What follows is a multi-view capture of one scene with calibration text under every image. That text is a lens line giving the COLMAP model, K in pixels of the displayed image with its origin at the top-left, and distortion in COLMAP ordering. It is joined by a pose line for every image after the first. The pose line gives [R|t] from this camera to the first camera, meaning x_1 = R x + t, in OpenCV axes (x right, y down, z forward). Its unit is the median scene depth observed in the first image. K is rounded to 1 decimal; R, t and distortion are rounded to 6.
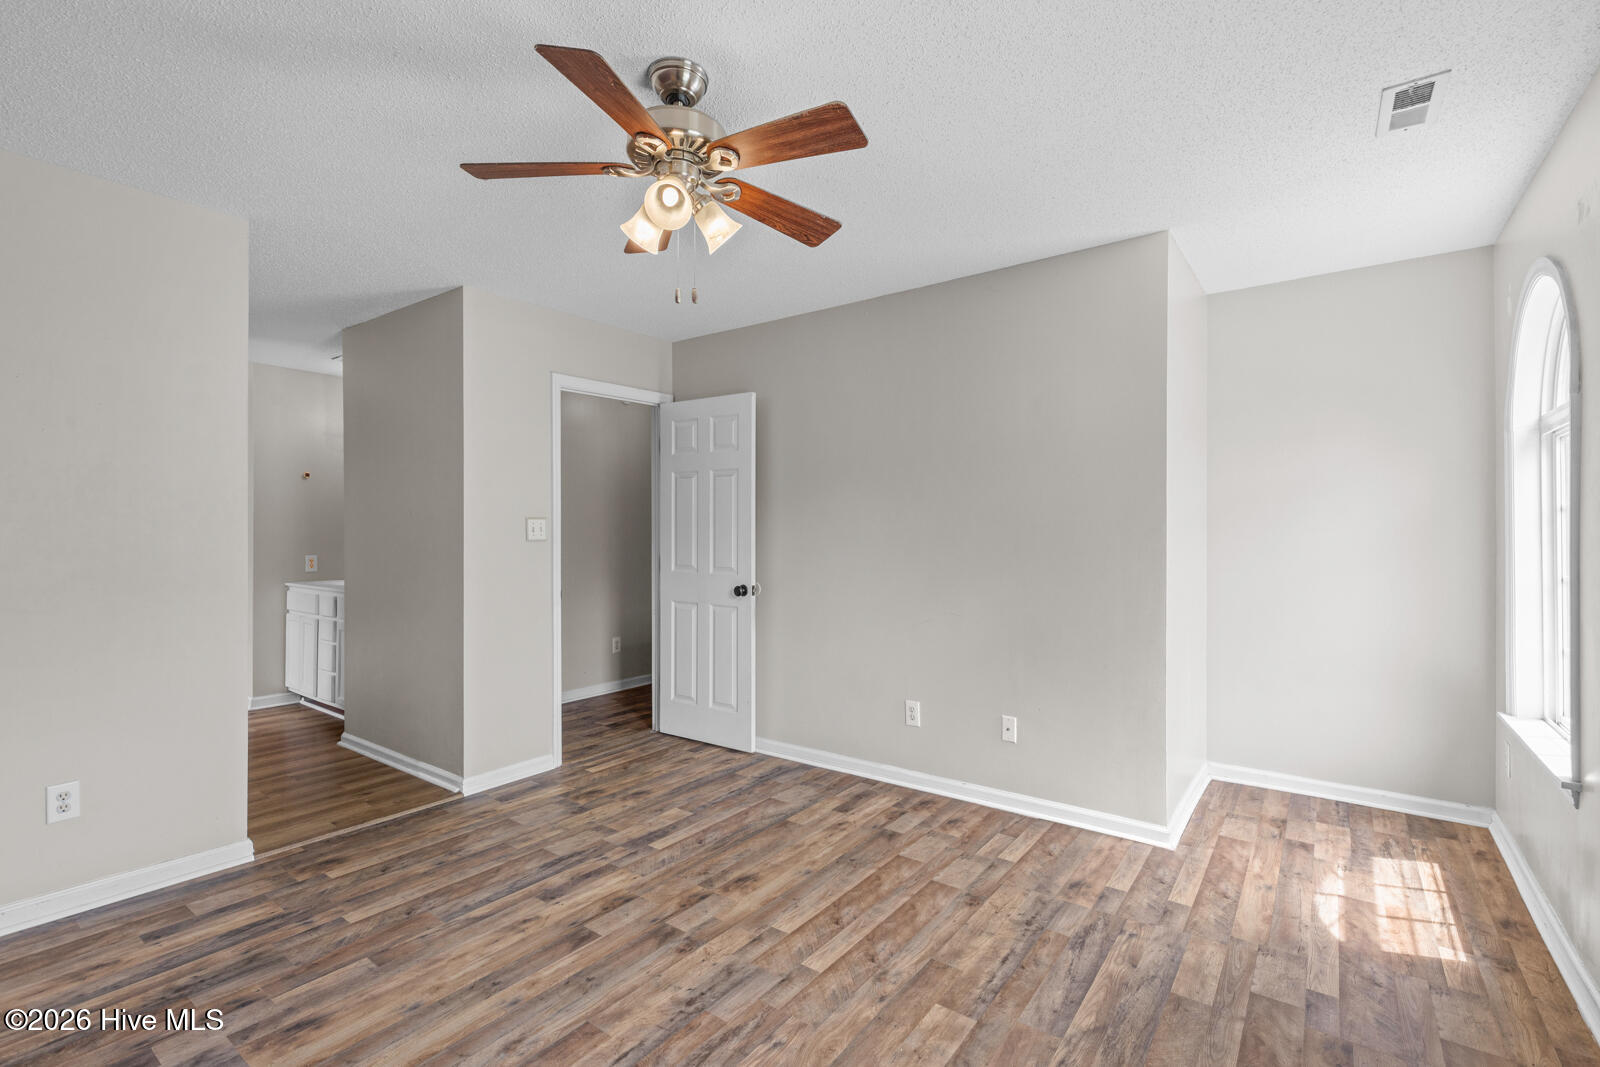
lens RADIAL K [[733.5, 0, 793.4], [0, 733.5, 535.7], [0, 0, 1]] dist [0.003995, -0.001060]
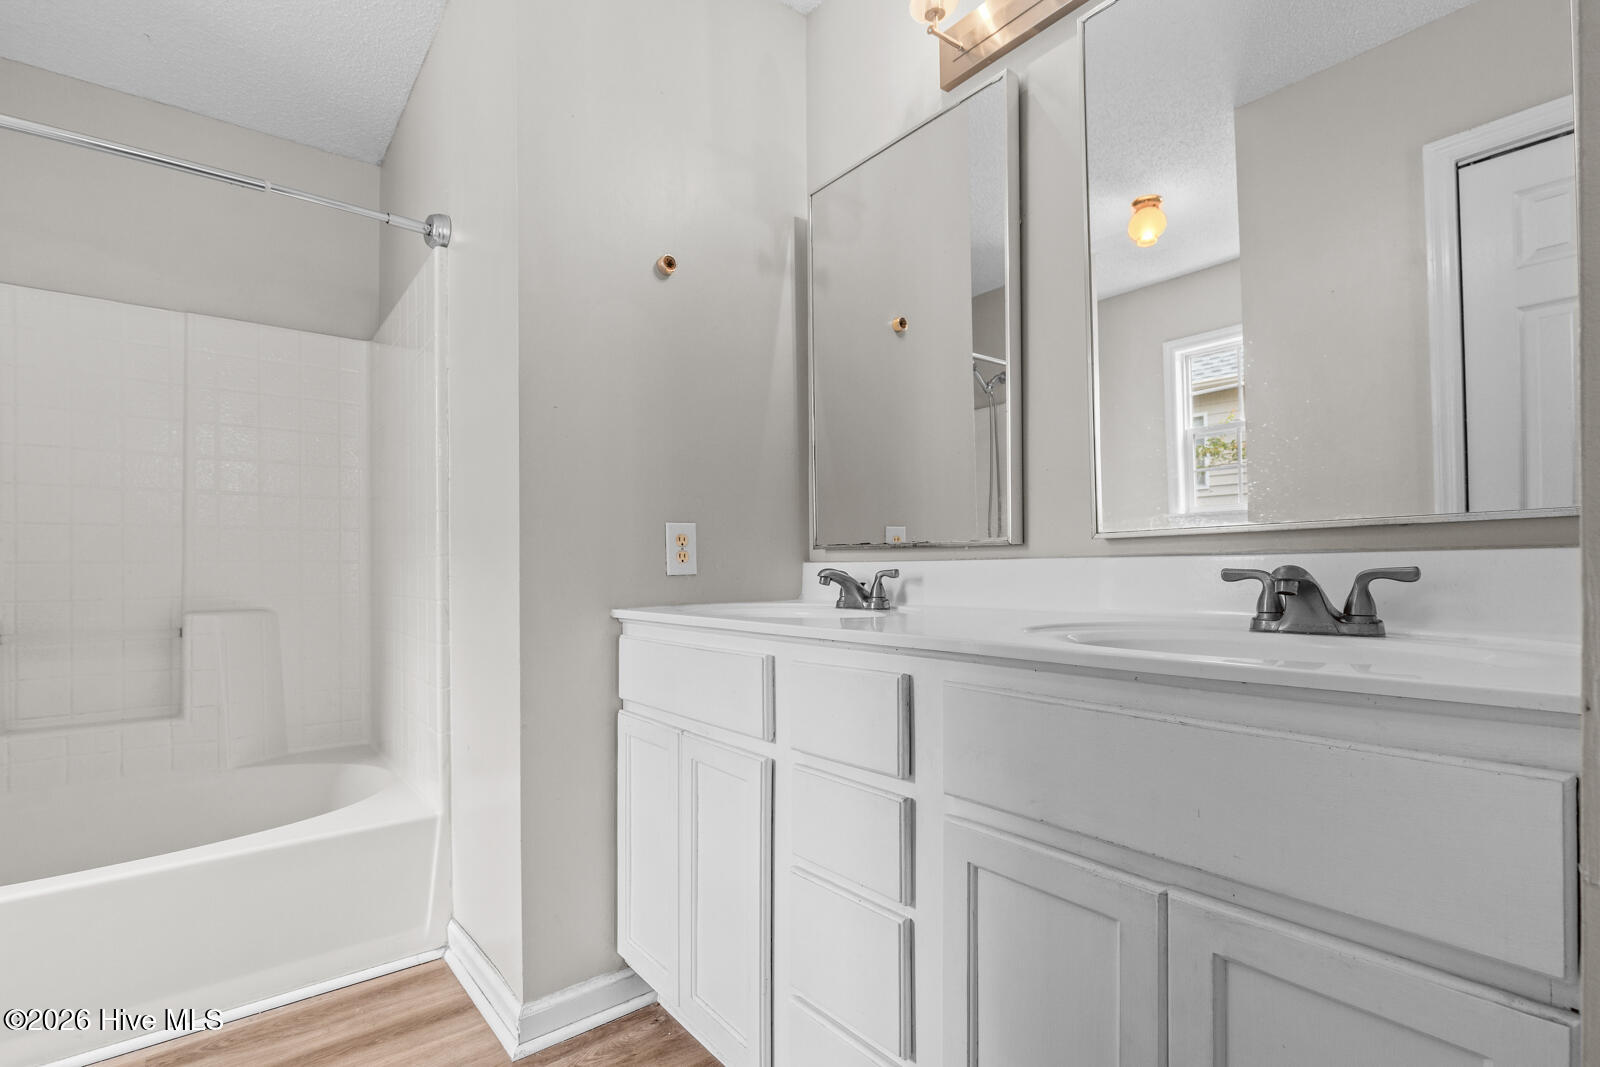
lens RADIAL K [[733.5, 0, 825.0], [0, 733.5, 562.6], [0, 0, 1]] dist [0.003995, -0.001060]
pose [[0.977129, -0.016778, -0.211986, -1.565075], [0.013641, 0.999775, -0.016253, 0.147043], [0.212211, 0.012990, 0.977137, 2.086167]]
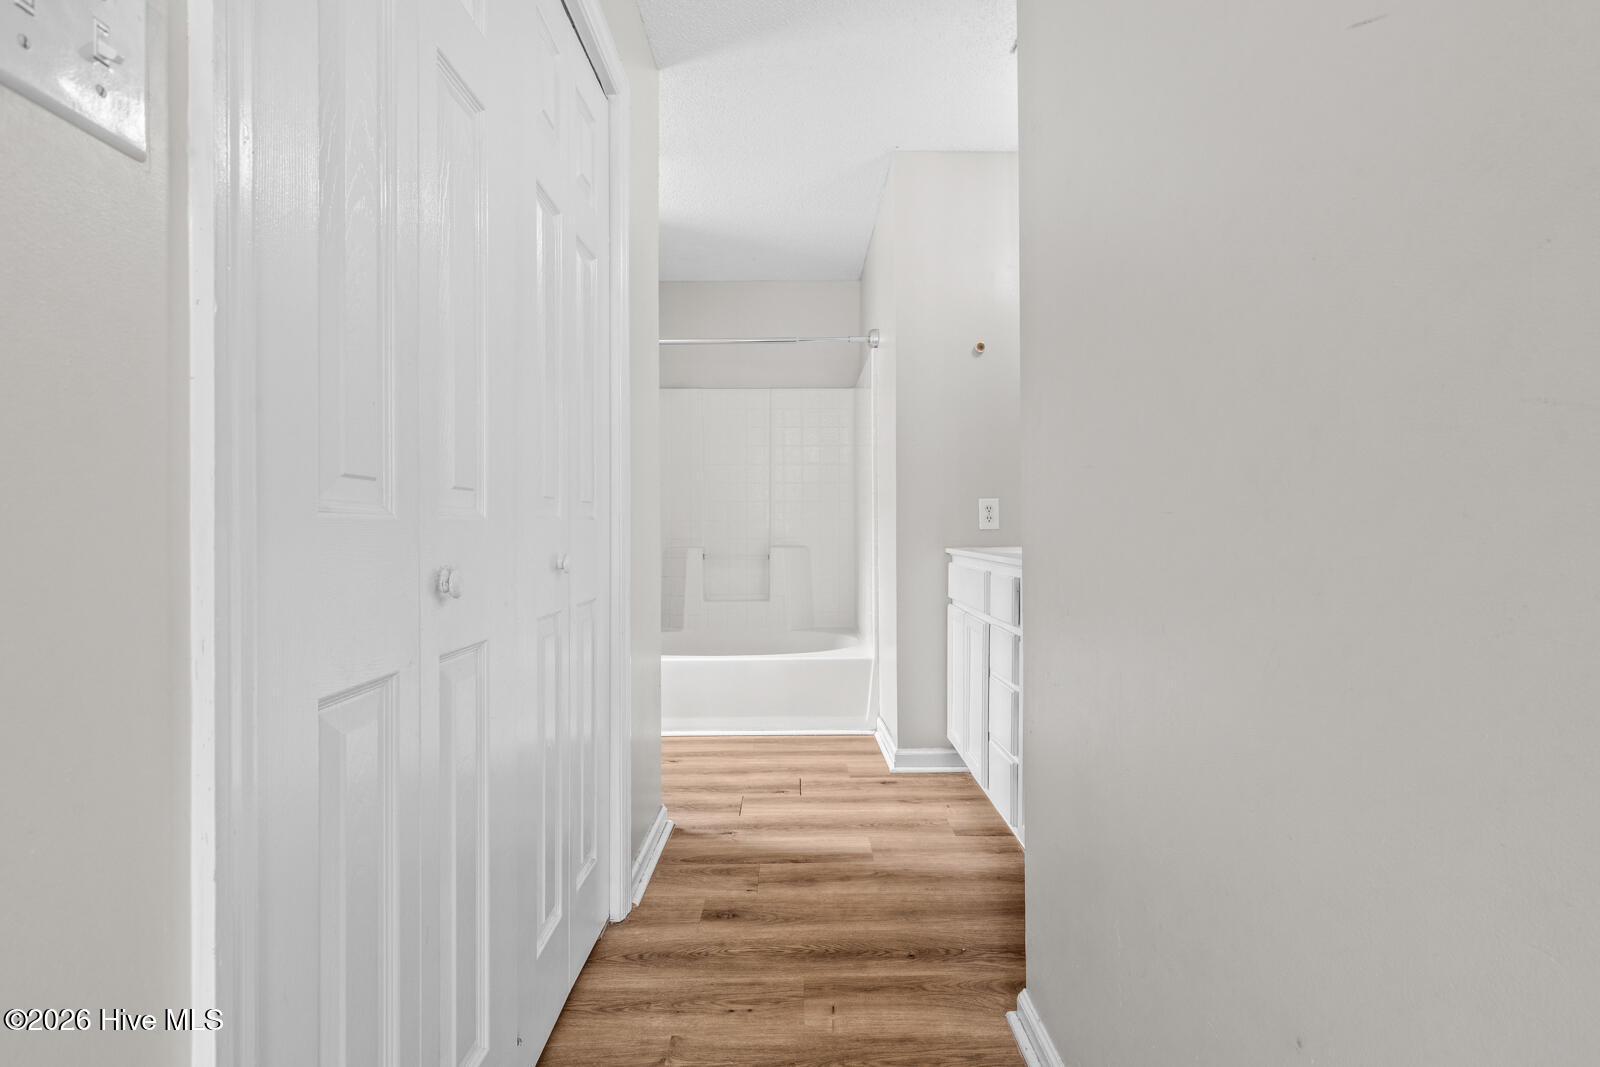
lens RADIAL K [[733.5, 0, 798.2], [0, 733.5, 526.9], [0, 0, 1]] dist [0.003995, -0.001060]
pose [[0.620877, -0.006033, -0.783884, -0.964997], [0.001326, 0.999977, -0.006646, 0.149389], [0.783907, 0.003086, 0.620871, 1.664832]]
